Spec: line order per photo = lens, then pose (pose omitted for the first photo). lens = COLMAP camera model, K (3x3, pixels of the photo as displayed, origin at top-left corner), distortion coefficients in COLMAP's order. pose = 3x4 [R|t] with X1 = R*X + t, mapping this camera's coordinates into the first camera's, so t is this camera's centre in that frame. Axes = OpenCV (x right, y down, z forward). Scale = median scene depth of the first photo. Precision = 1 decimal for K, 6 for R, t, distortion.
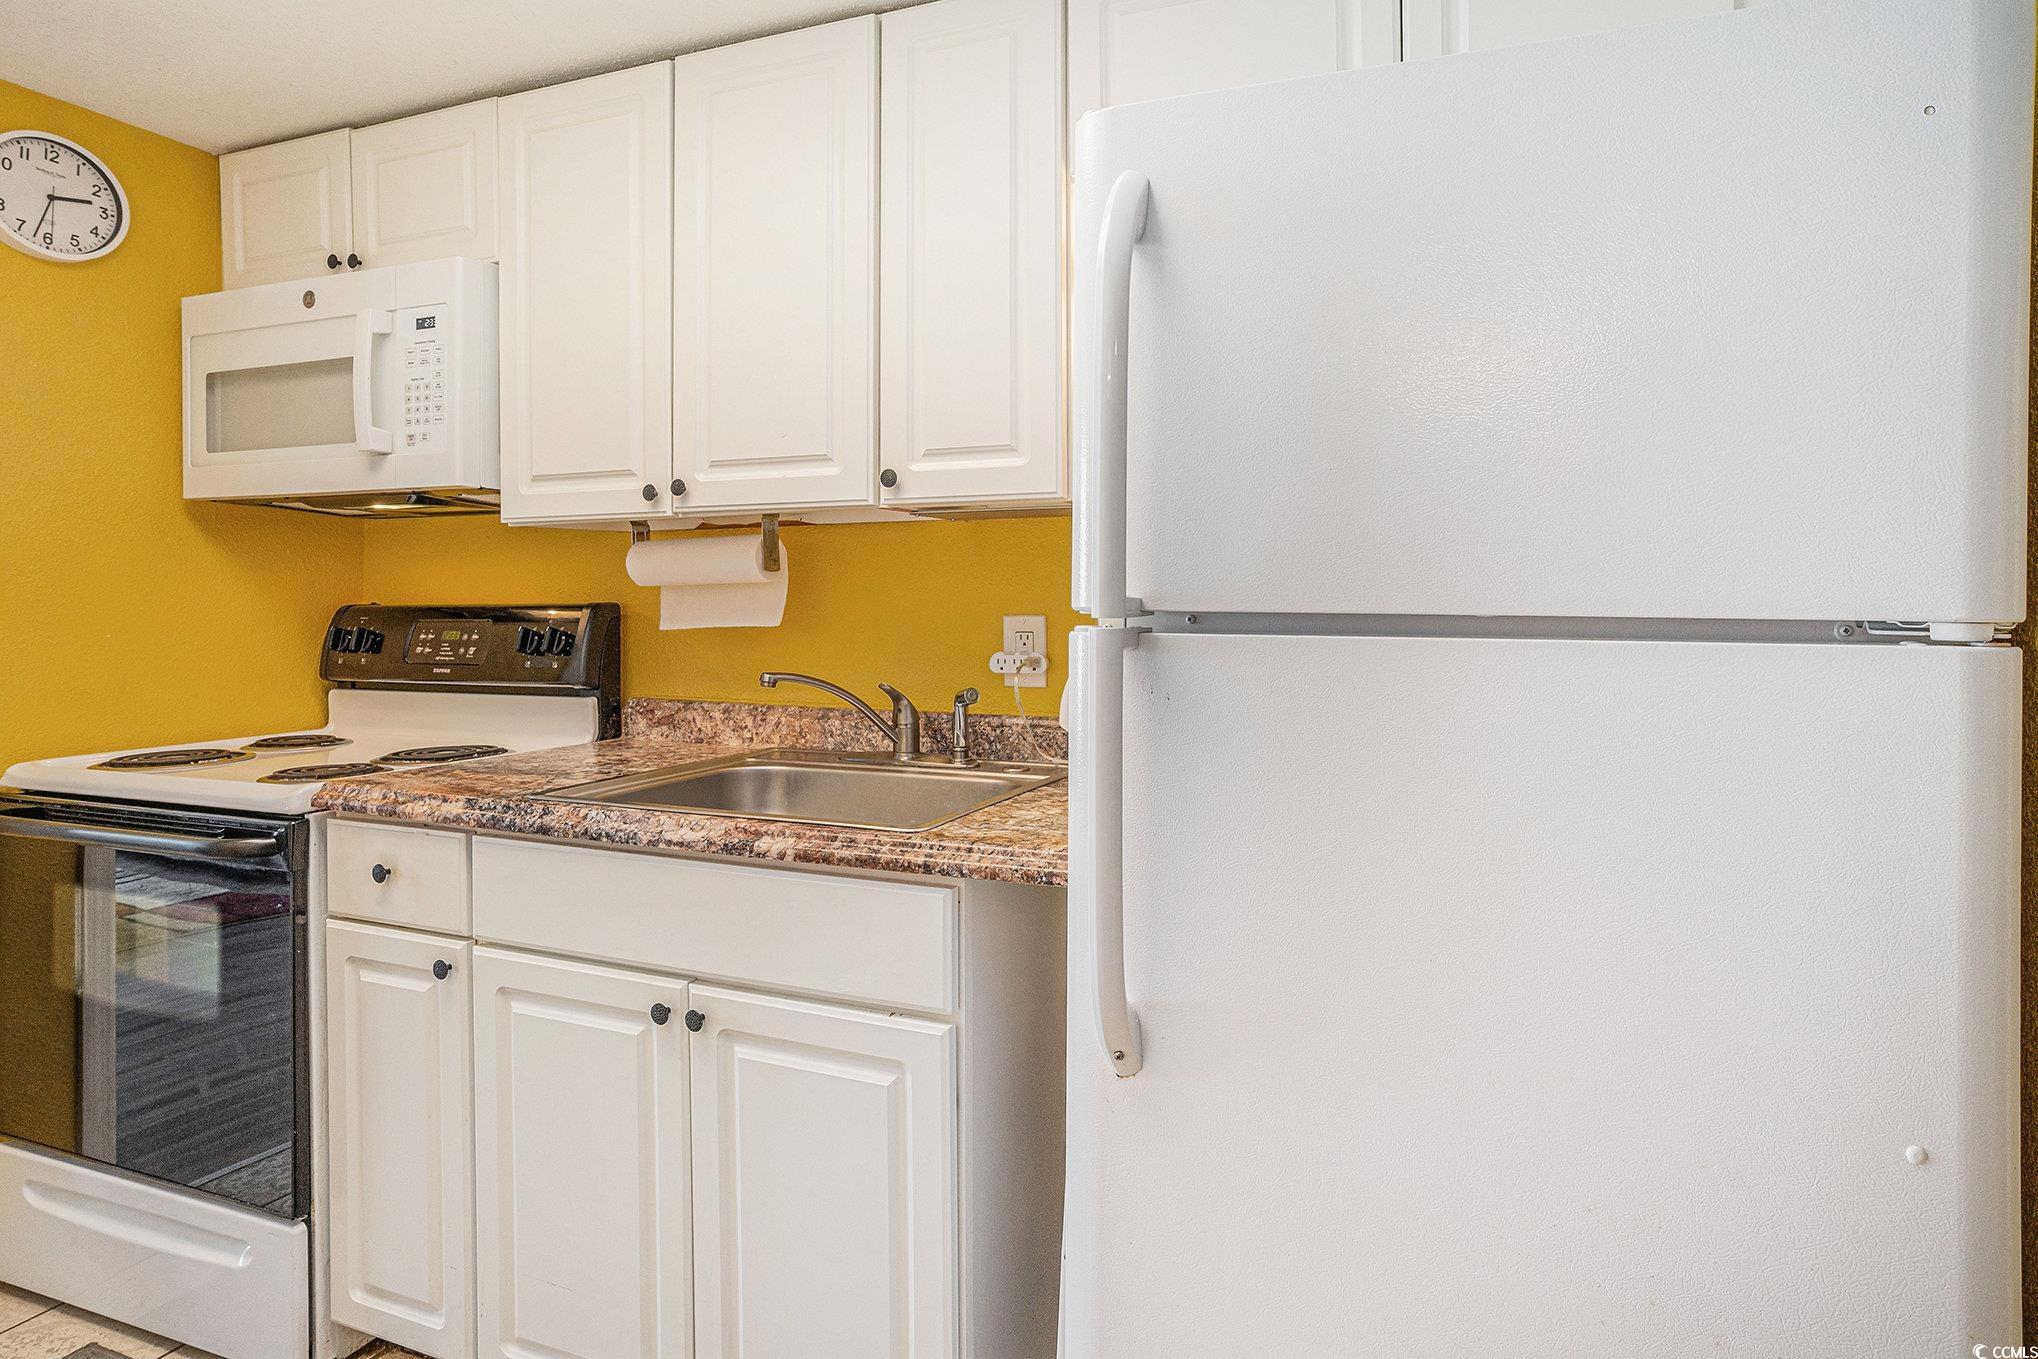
lens RADIAL K [[1118.6, 0, 1047.5], [0, 1118.6, 578.7], [0, 0, 1]] dist [-0.005648, -0.000015]
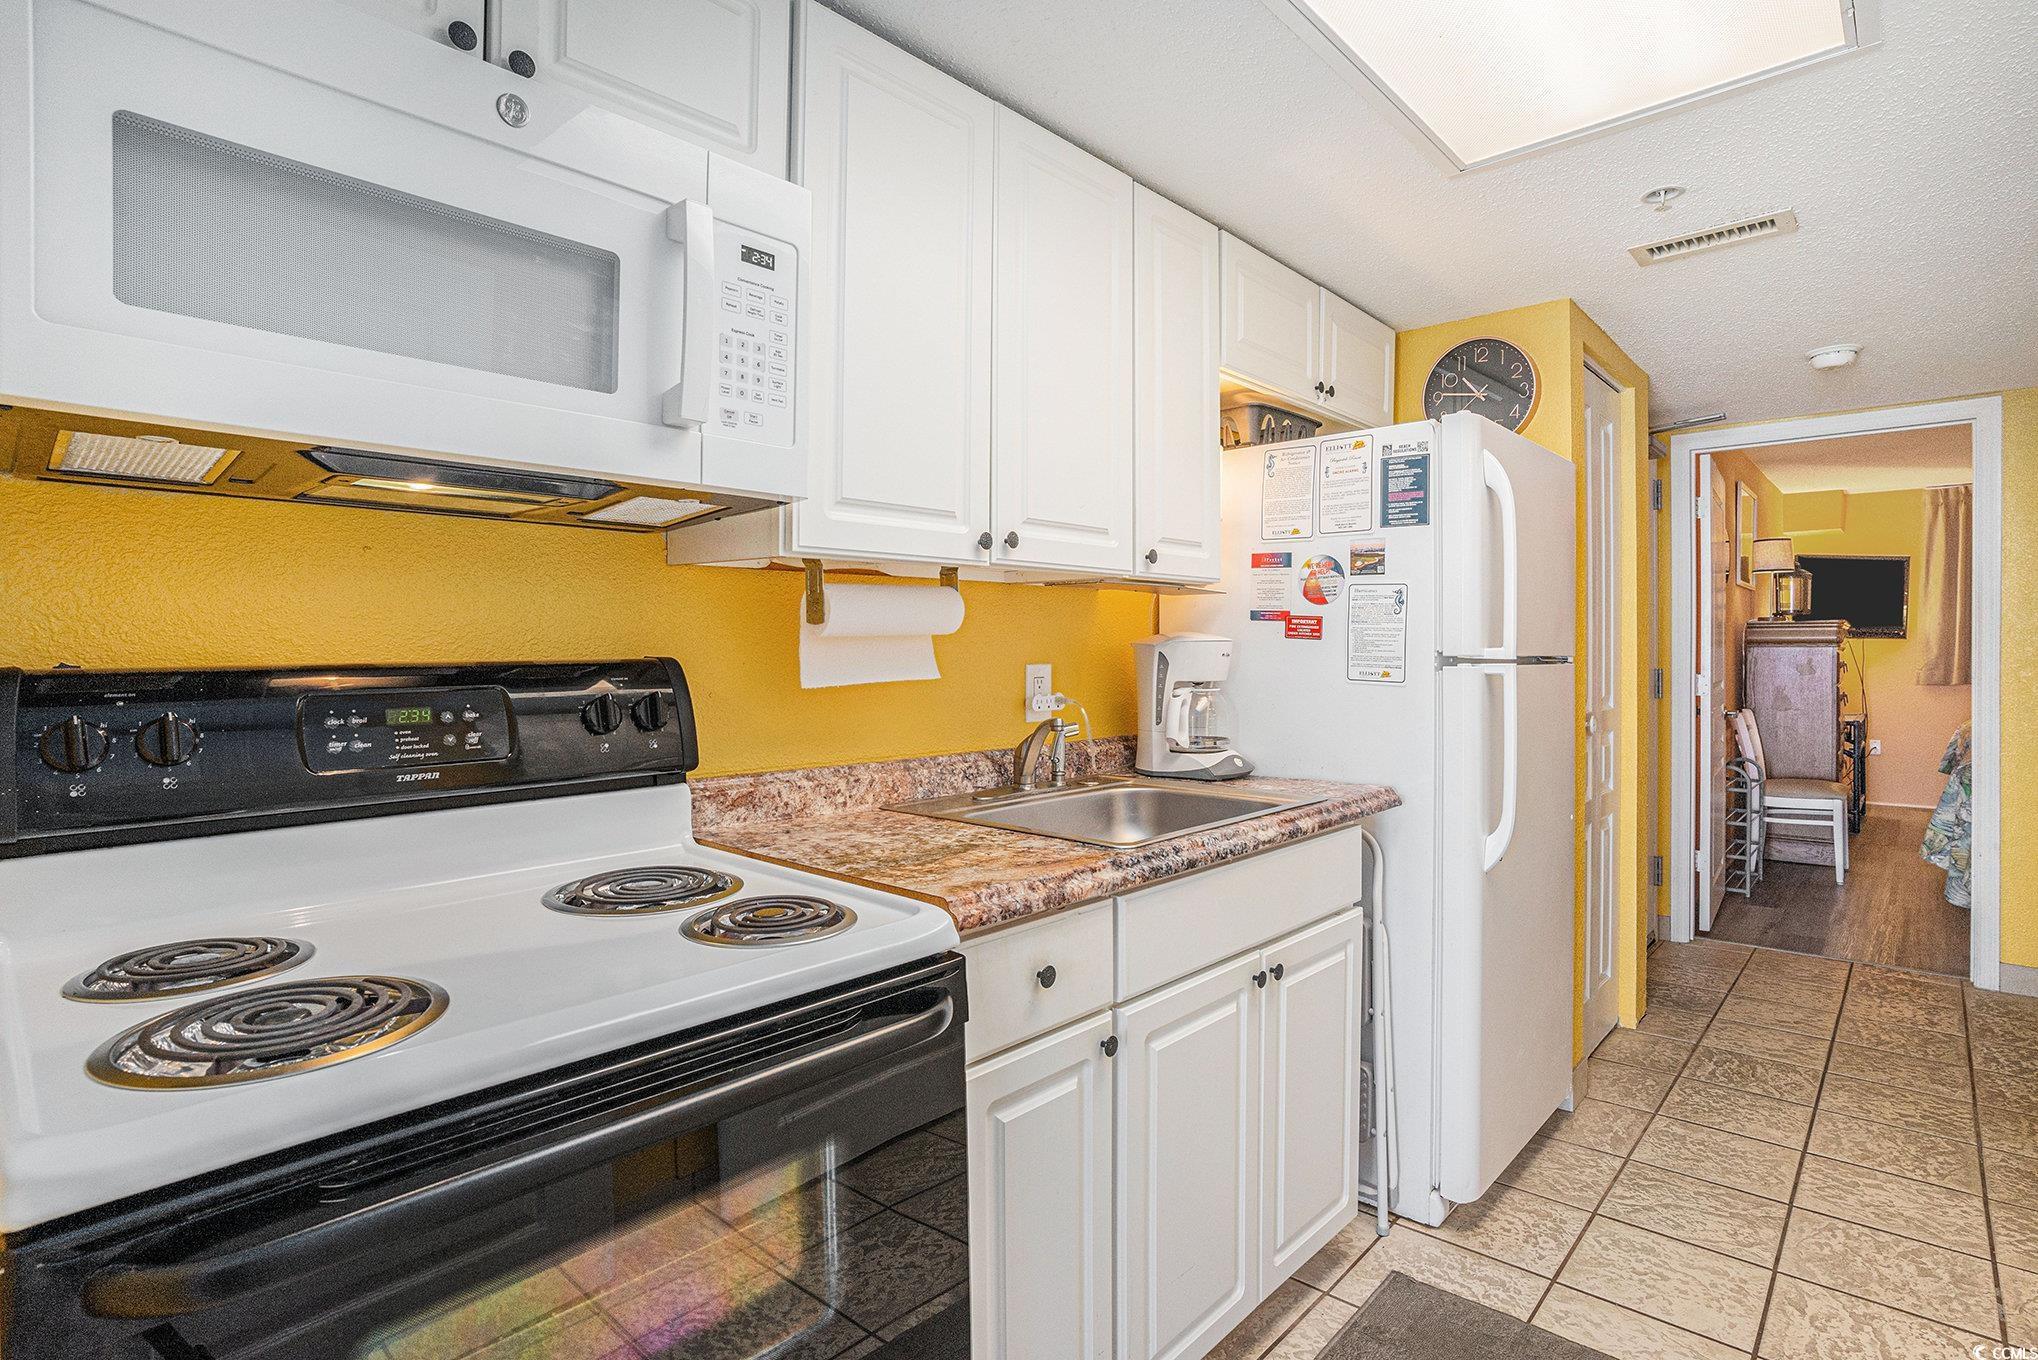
lens RADIAL K [[1036.3, 0, 1007.0], [0, 1036.3, 647.4], [0, 0, 1]] dist [-0.054813, 0.020583]
pose [[0.346631, 0.001679, 0.938000, -1.102012], [-0.013062, 0.999910, 0.003038, 0.011016], [-0.937911, -0.013305, 0.346622, 0.626035]]
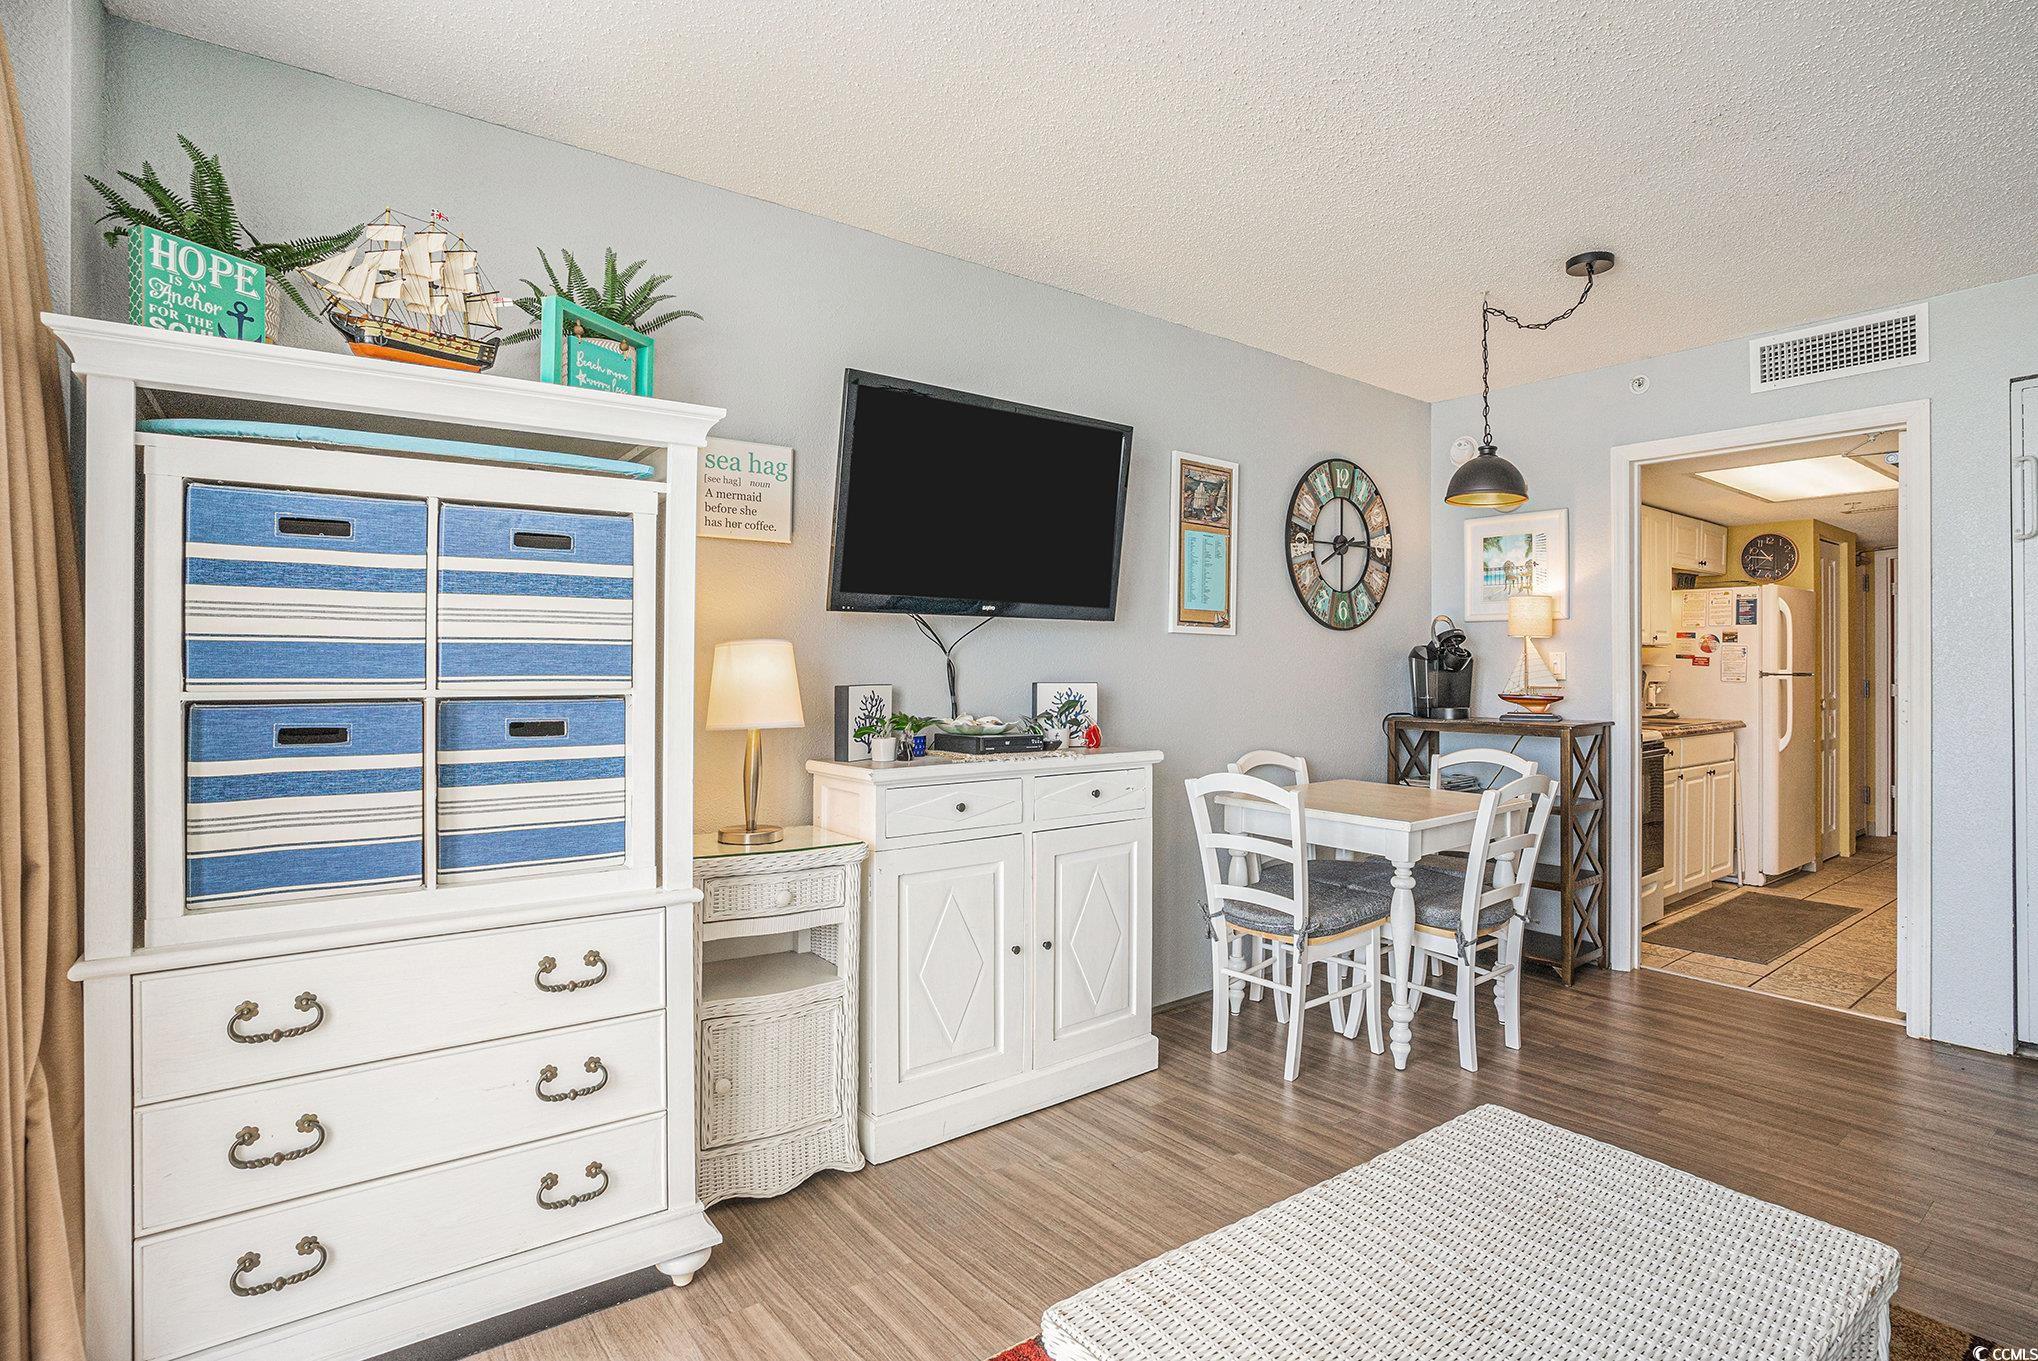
lens RADIAL K [[1036.3, 0, 1030.9], [0, 1036.3, 651.8], [0, 0, 1]] dist [-0.054813, 0.020583]
pose [[0.486133, 0.012344, 0.873797, -3.464681], [-0.017903, 0.999831, -0.004164, 0.006978], [-0.873701, -0.013619, 0.486272, 0.987625]]
